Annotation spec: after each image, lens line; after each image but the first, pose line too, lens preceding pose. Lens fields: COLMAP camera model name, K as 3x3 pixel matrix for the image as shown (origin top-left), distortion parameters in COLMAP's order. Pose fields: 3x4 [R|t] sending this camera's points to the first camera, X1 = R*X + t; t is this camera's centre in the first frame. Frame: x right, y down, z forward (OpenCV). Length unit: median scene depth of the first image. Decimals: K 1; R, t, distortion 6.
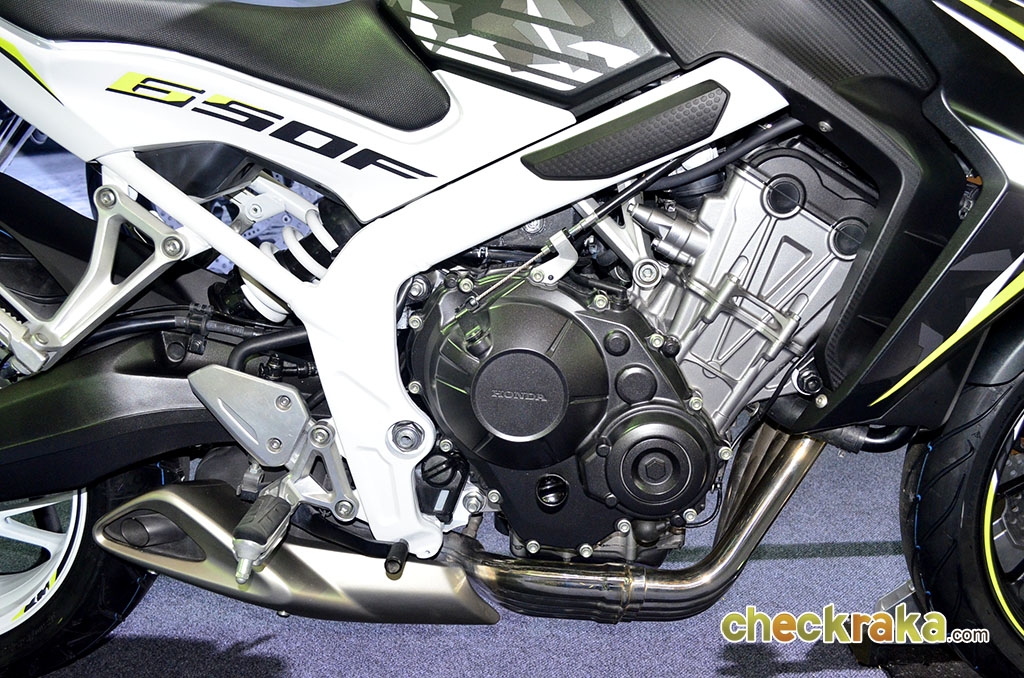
lens RADIAL K [[1043.5, 0, 512.0], [0, 1043.5, 339.0], [0, 0, 1]] dist [-0.051799, -0.013491]
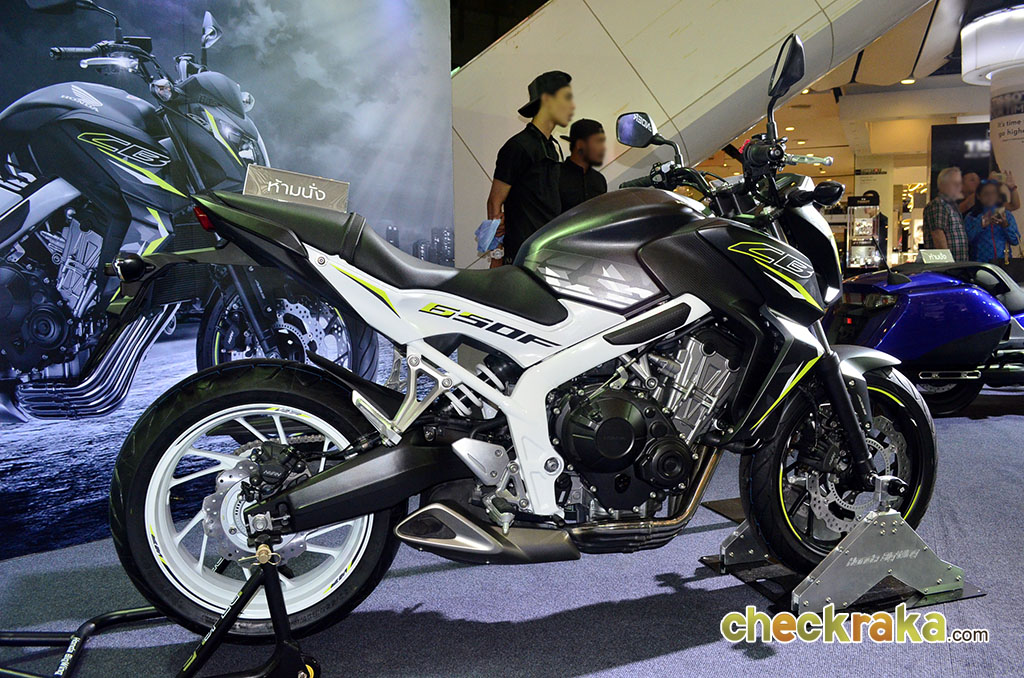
lens RADIAL K [[815.3, 0, 512.0], [0, 815.3, 339.0], [0, 0, 1]] dist [-0.077253, 0.010274]
pose [[0.956783, -0.036320, 0.288525, -0.681753], [0.082094, 0.985549, -0.148169, 0.082053], [-0.278974, 0.165451, 0.945938, -0.635808]]
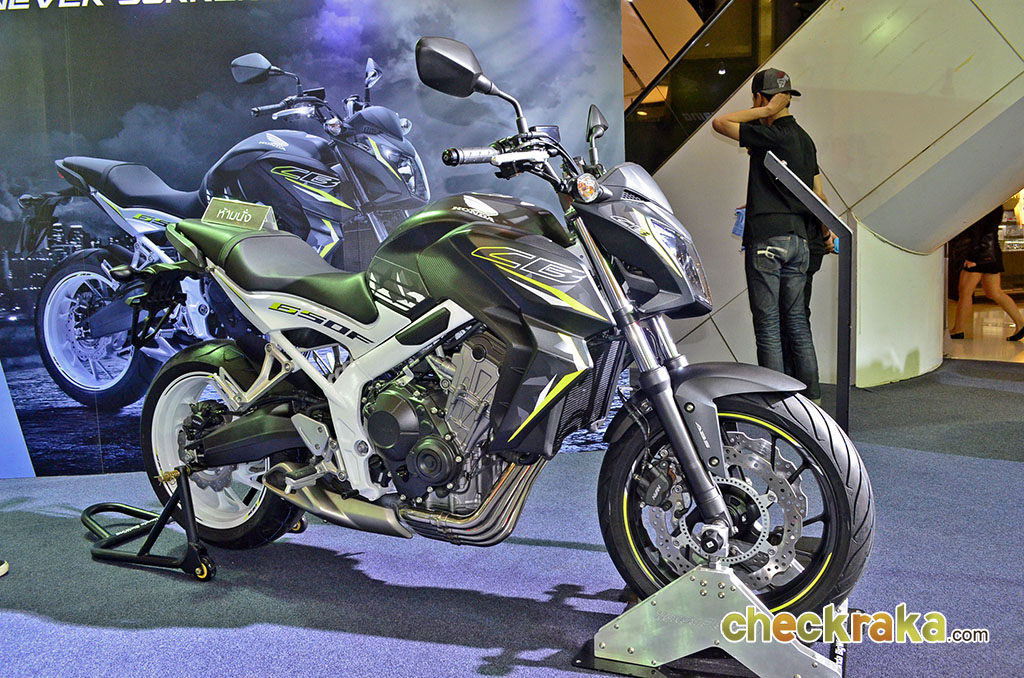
lens RADIAL K [[815.3, 0, 512.0], [0, 815.3, 339.0], [0, 0, 1]] dist [-0.077253, 0.010274]
pose [[0.922288, 0.013986, -0.386250, 0.993529], [-0.068785, 0.989332, -0.128420, 0.065283], [0.380333, 0.145008, 0.913411, -0.671586]]
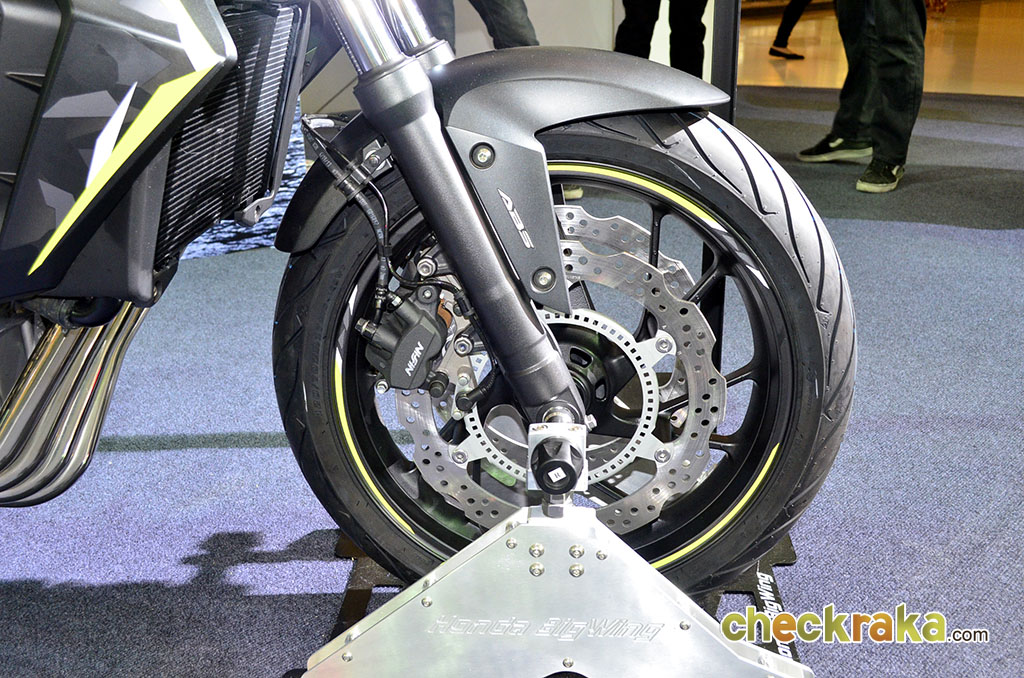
lens RADIAL K [[1043.5, 0, 512.0], [0, 1043.5, 339.0], [0, 0, 1]] dist [-0.051799, -0.013491]
pose [[0.998951, -0.006768, -0.045287, 0.749739], [0.011363, 0.994718, 0.102011, 0.030809], [0.044358, -0.102419, 0.993752, 0.117422]]
